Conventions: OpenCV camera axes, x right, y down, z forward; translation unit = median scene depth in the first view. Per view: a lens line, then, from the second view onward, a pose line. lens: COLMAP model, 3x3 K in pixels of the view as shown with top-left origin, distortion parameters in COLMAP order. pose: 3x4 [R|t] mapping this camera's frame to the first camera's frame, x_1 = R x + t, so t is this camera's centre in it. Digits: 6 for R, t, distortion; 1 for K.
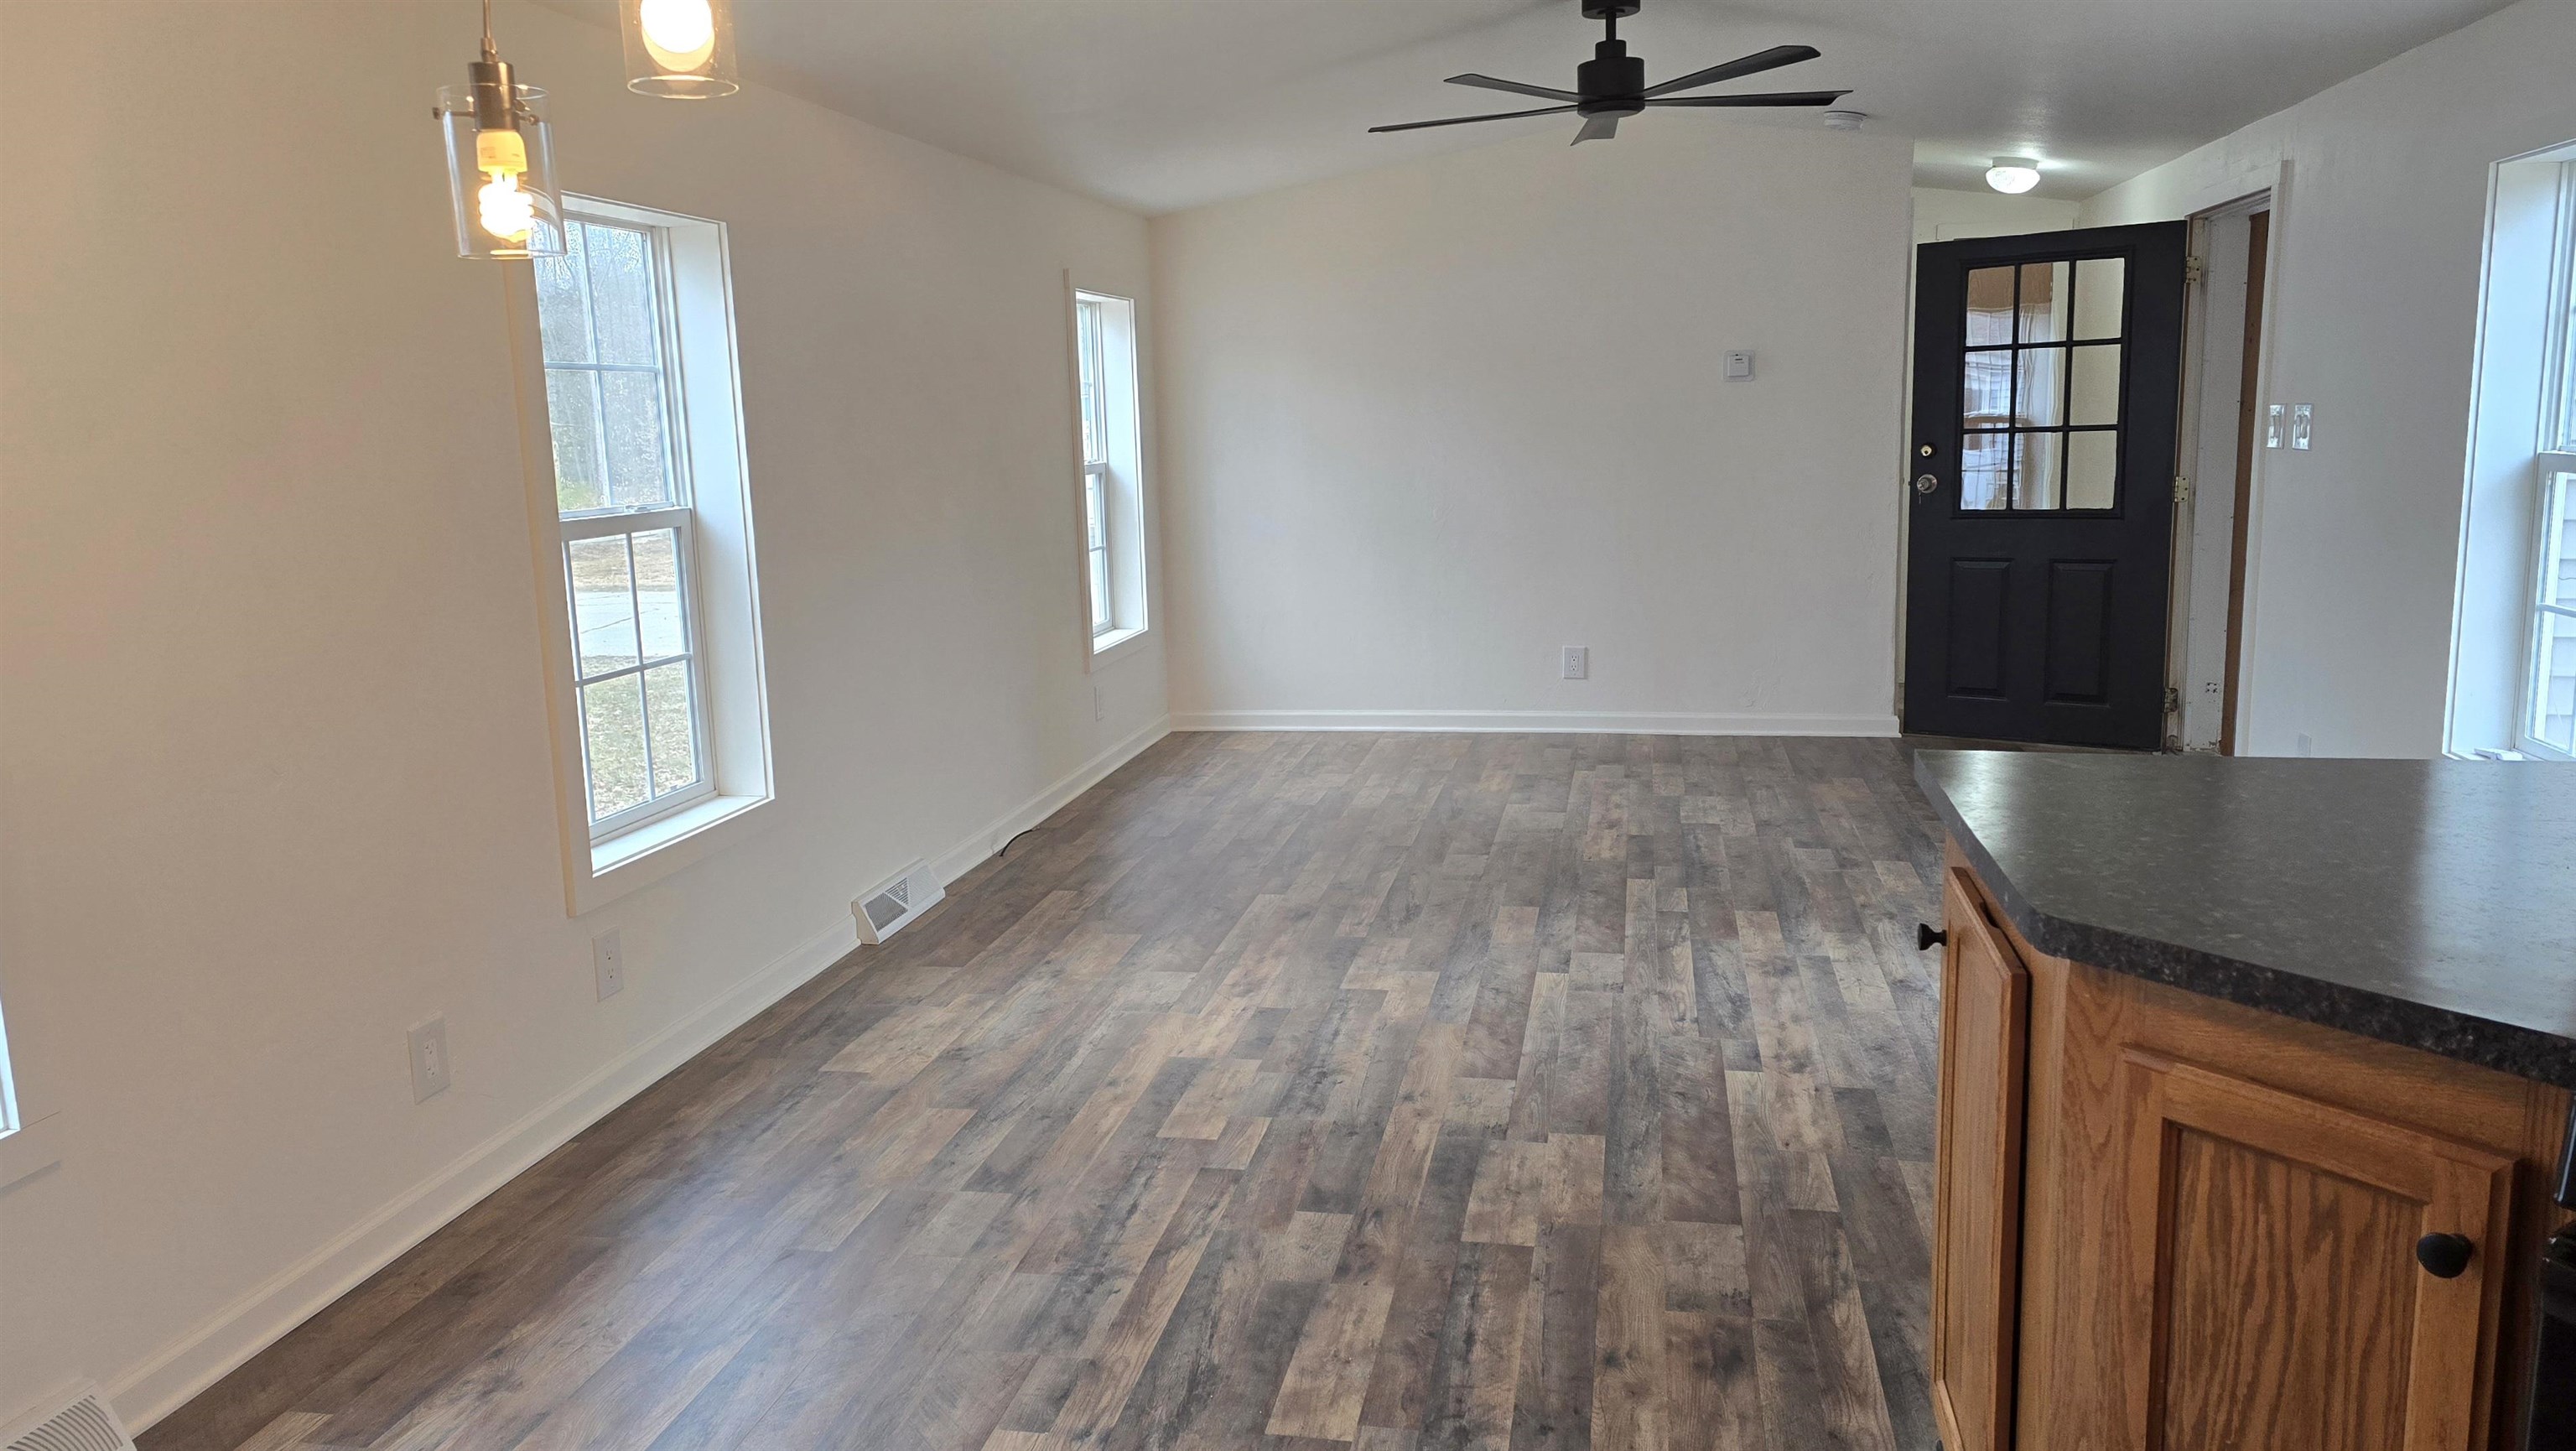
lens RADIAL K [[1770.4, 0, 1274.2], [0, 1770.4, 717.2], [0, 0, 1]] dist [0.065598, -0.000995]
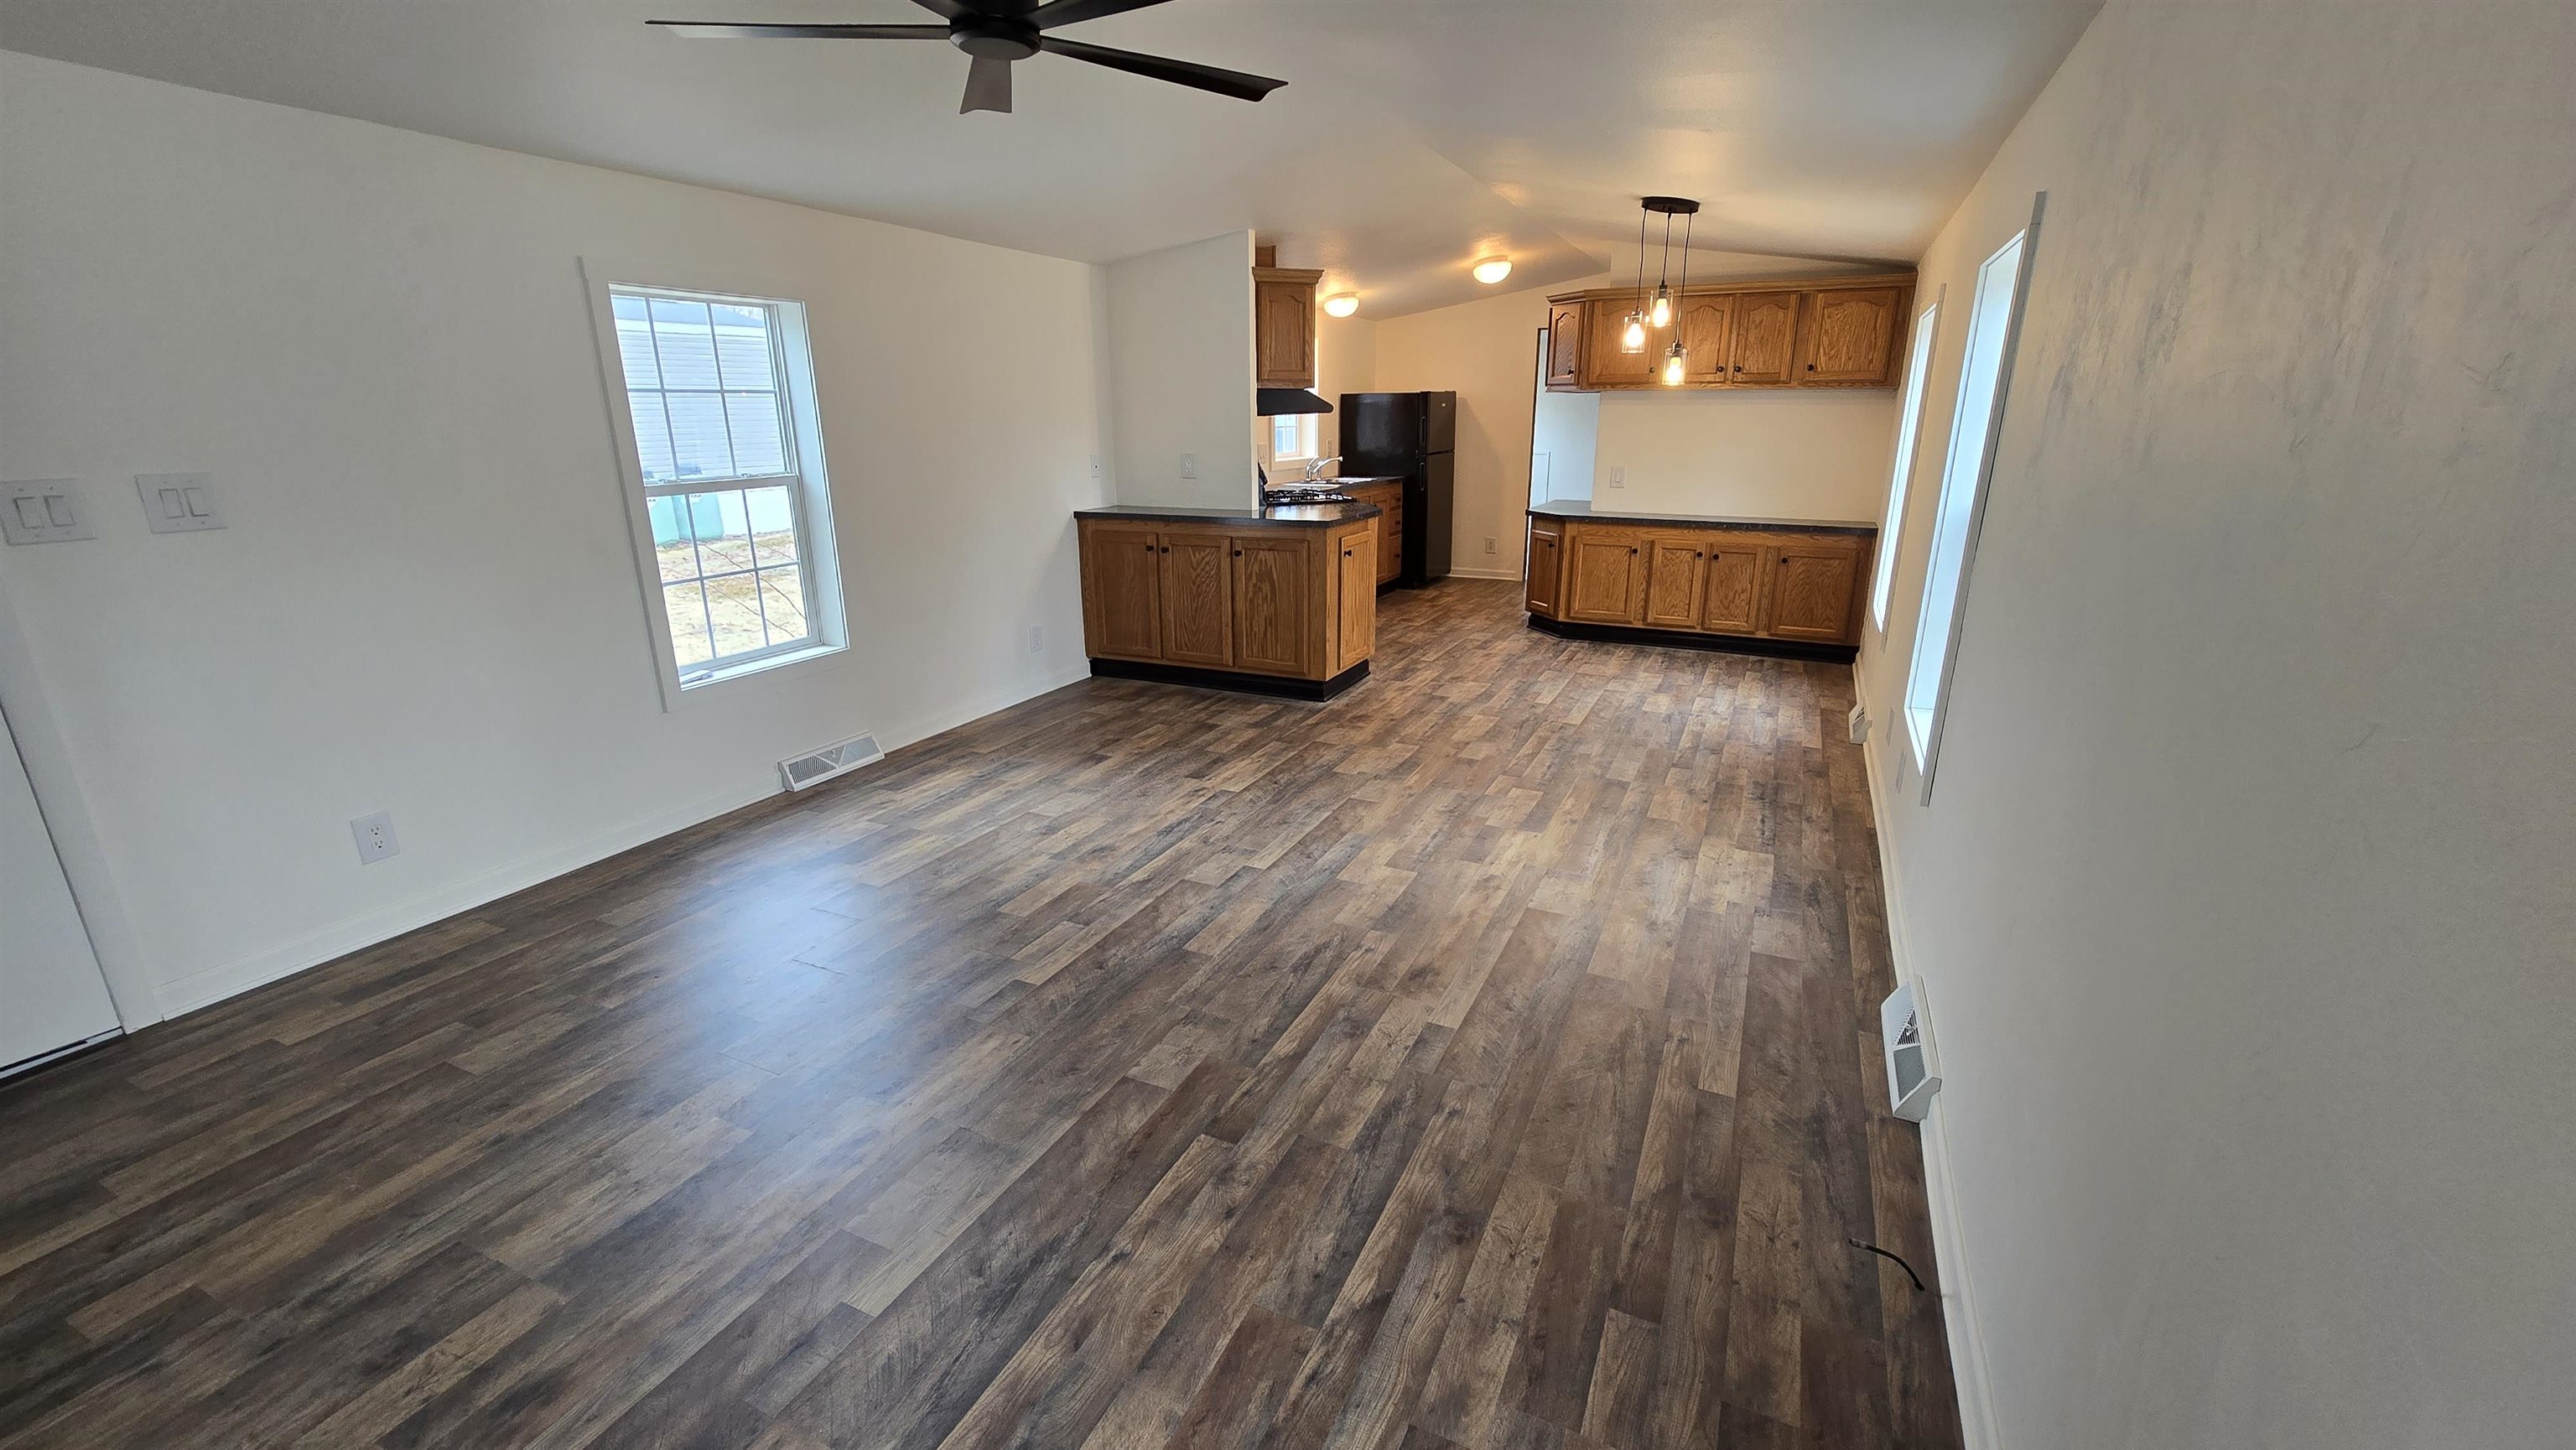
lens RADIAL K [[1053.5, 0, 1294.9], [0, 1053.5, 738.4], [0, 0, 1]] dist [-0.007786, 0.003922]
pose [[-0.972635, -0.037511, 0.229293, -0.055820], [0.070286, 0.893138, 0.444256, -0.324455], [-0.221454, 0.448215, -0.866061, 1.815375]]
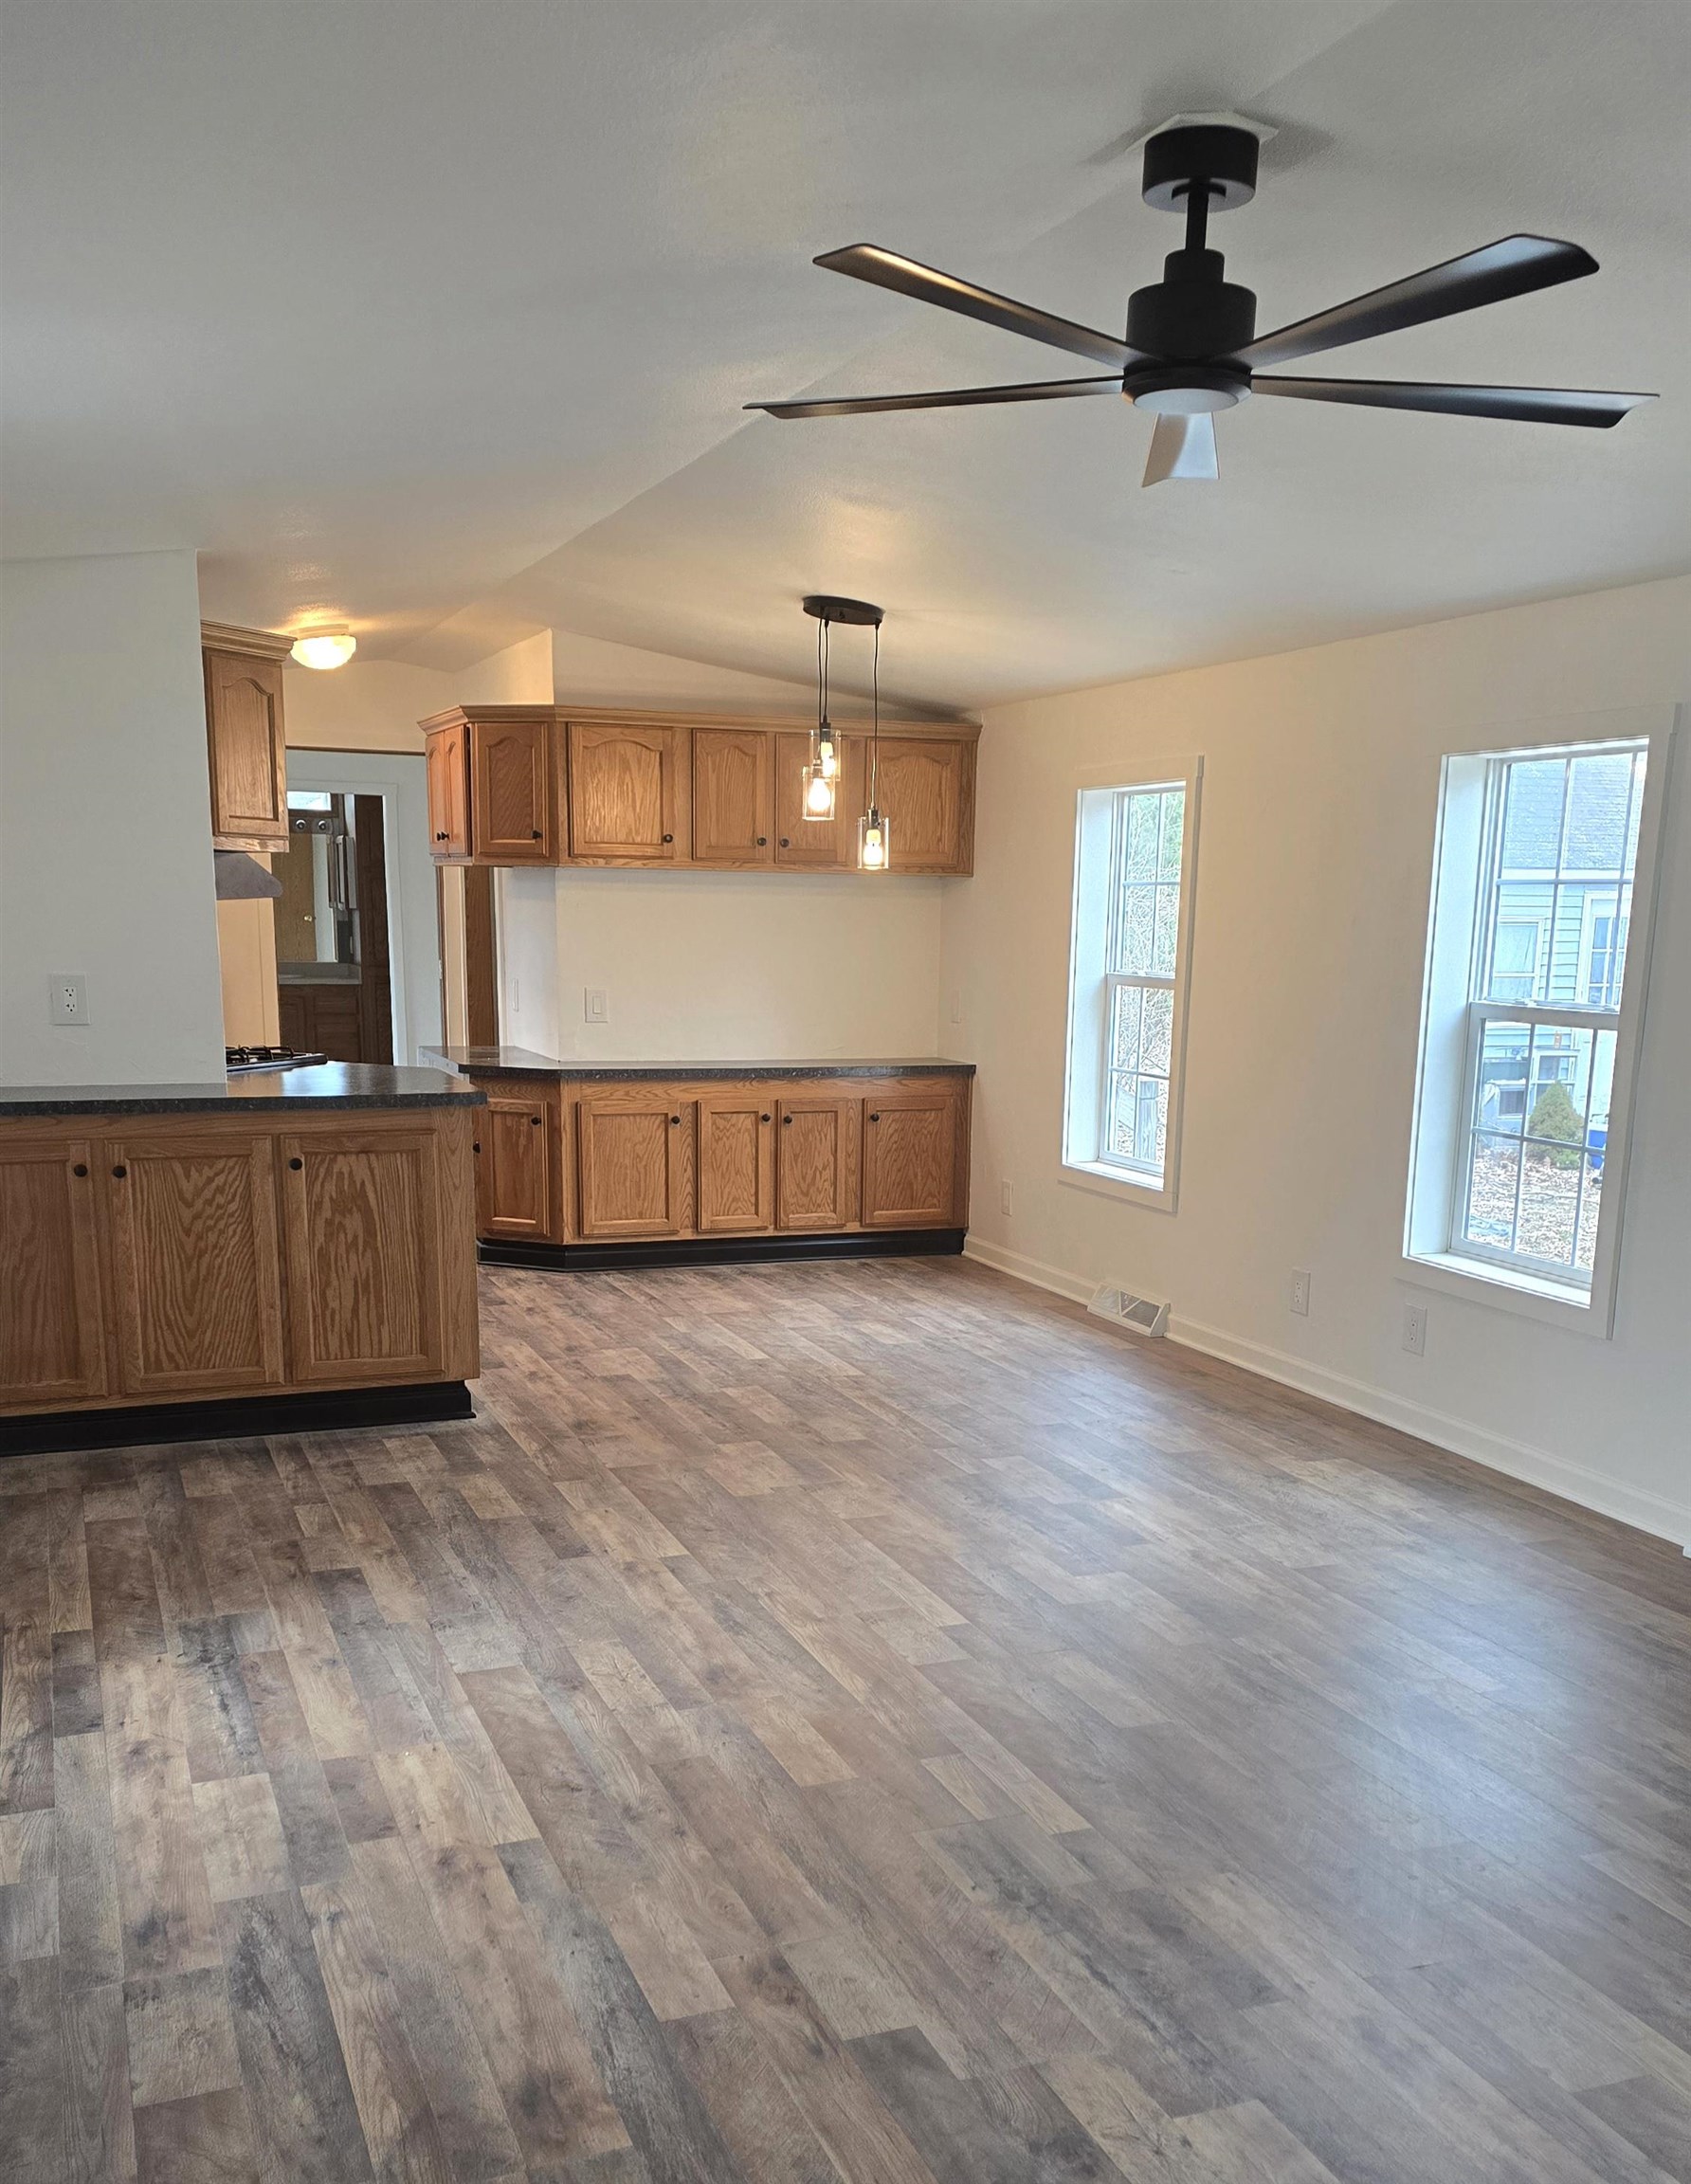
lens RADIAL K [[1985.1, 0, 851.2], [0, 1985.1, 1347.3], [0, 0, 1]] dist [0.200149, -0.396233]
pose [[-0.833232, 0.138045, -0.535414, 0.760278], [-0.084827, 0.924954, 0.370491, -0.358628], [0.546378, 0.354123, -0.758992, 1.823736]]
